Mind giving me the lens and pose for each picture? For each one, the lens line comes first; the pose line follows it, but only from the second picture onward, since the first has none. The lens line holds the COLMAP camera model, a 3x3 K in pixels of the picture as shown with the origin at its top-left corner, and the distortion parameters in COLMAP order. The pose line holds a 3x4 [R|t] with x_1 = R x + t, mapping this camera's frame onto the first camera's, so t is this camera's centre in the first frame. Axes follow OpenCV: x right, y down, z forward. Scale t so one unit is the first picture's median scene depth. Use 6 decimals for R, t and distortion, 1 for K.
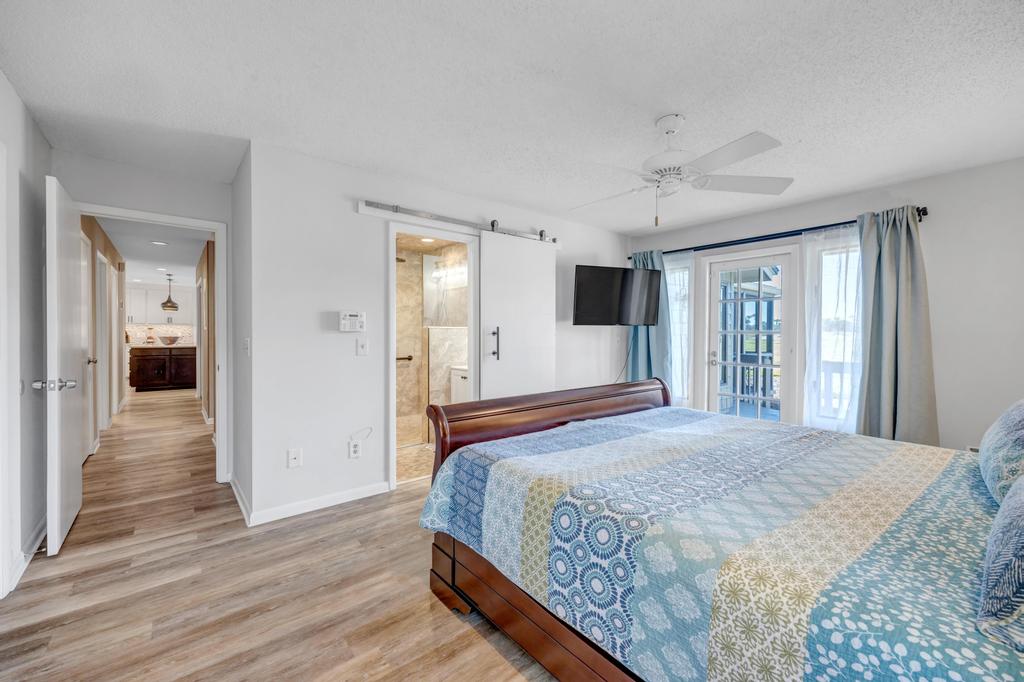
lens RADIAL K [[409.9, 0, 512.0], [0, 409.9, 341.0], [0, 0, 1]] dist [0.000382, -0.000109]
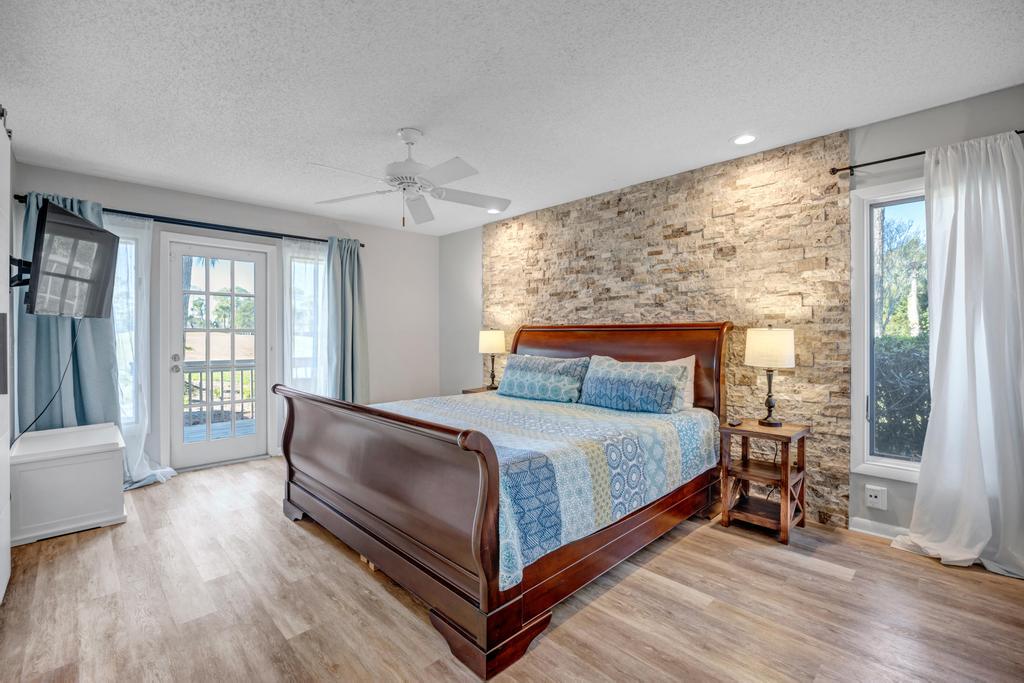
lens RADIAL K [[452.9, 0, 512.0], [0, 452.9, 341.5], [0, 0, 1]] dist [-0.026667, 0.000048]
pose [[-0.093027, -0.014583, 0.995557, -1.216718], [0.019974, 0.999664, 0.016509, -0.005301], [-0.995463, 0.021421, -0.092705, 1.265617]]
